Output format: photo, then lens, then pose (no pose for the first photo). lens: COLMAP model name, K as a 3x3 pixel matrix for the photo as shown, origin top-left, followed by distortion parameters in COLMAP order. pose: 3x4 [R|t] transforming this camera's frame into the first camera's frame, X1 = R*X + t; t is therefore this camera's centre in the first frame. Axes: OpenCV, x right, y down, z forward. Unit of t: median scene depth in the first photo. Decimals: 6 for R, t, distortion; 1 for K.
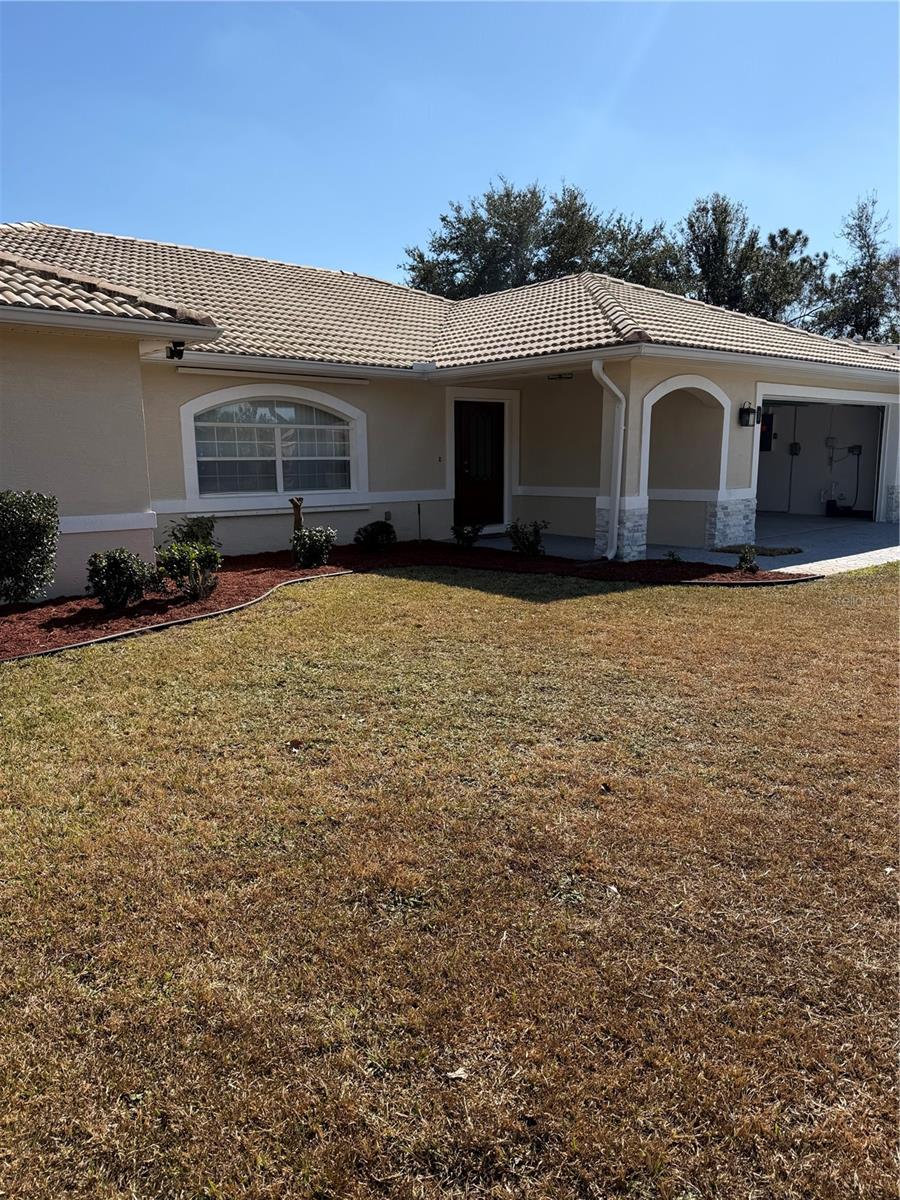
lens RADIAL K [[849.8, 0, 448.4], [0, 849.8, 620.7], [0, 0, 1]] dist [0.085497, -0.122287]
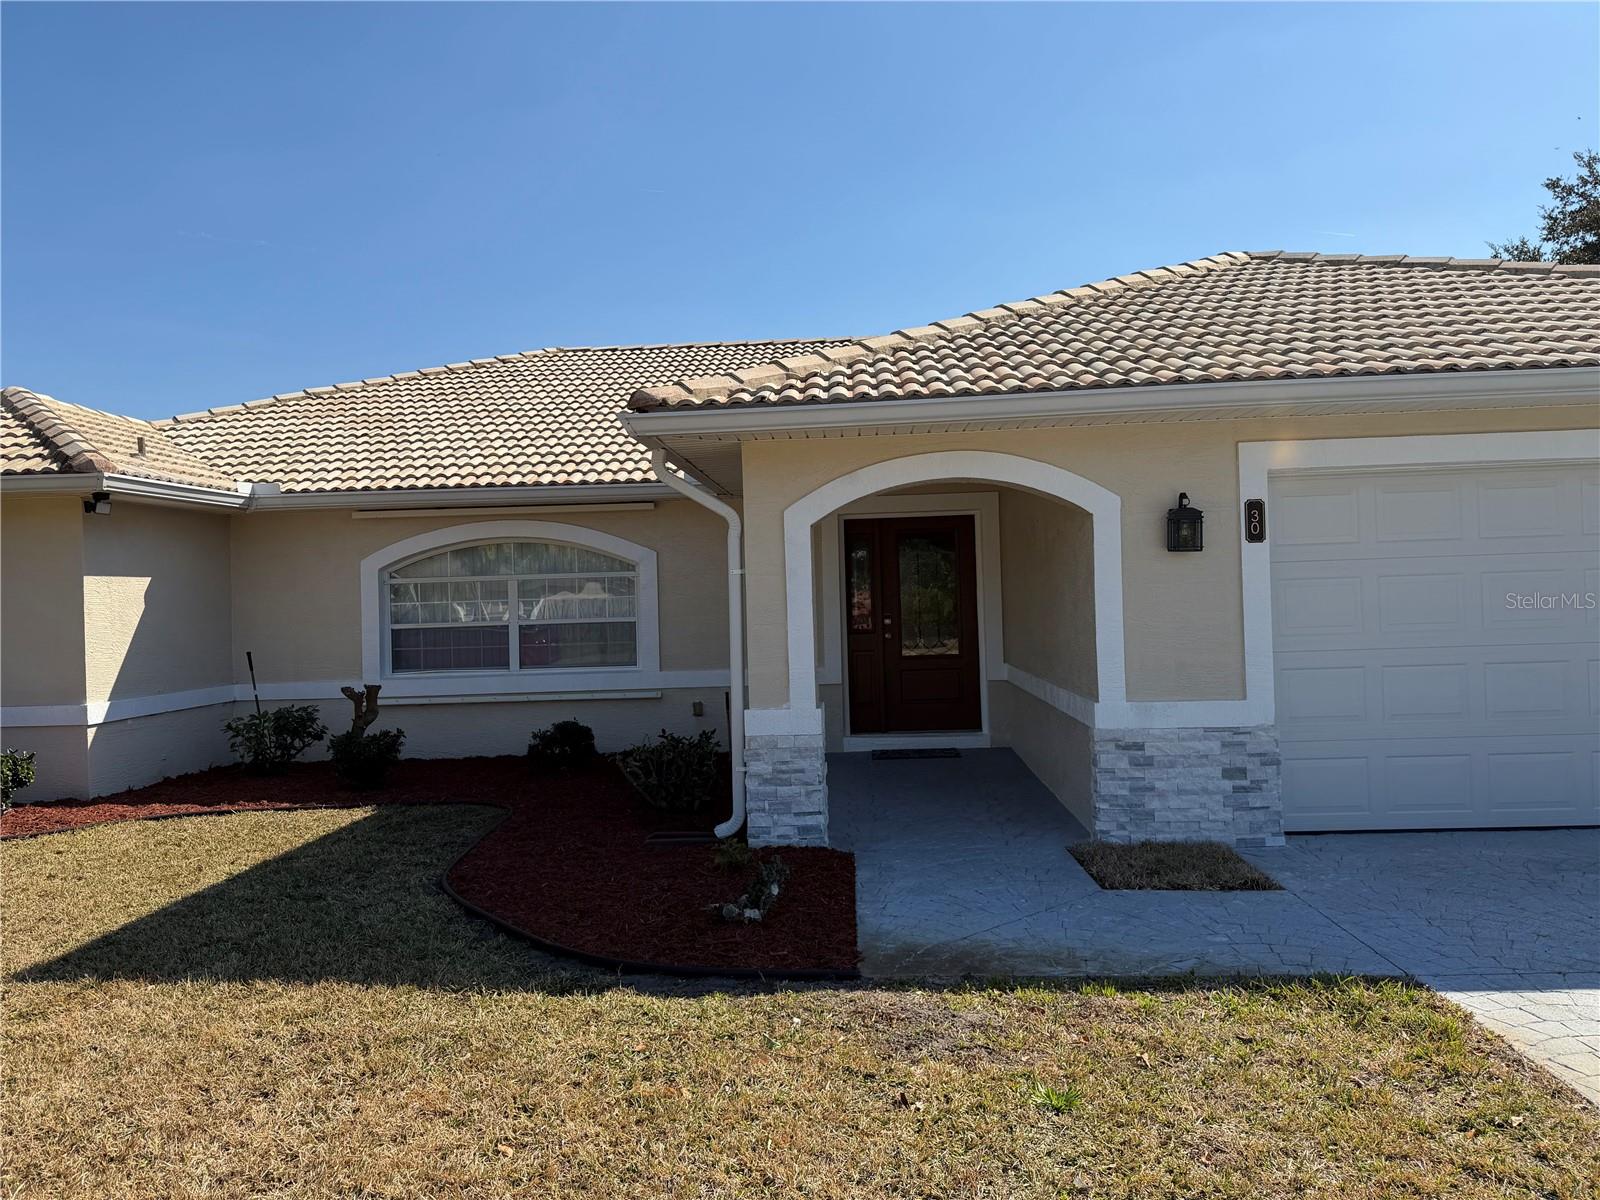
lens RADIAL K [[1119.8, 0, 777.4], [0, 1119.8, 589.9], [0, 0, 1]] dist [0.074214, -0.059643]
pose [[0.706674, -0.014929, -0.707382, 0.597557], [-0.113032, 0.984555, -0.133697, -0.115013], [0.698452, 0.174437, 0.694072, 0.497938]]
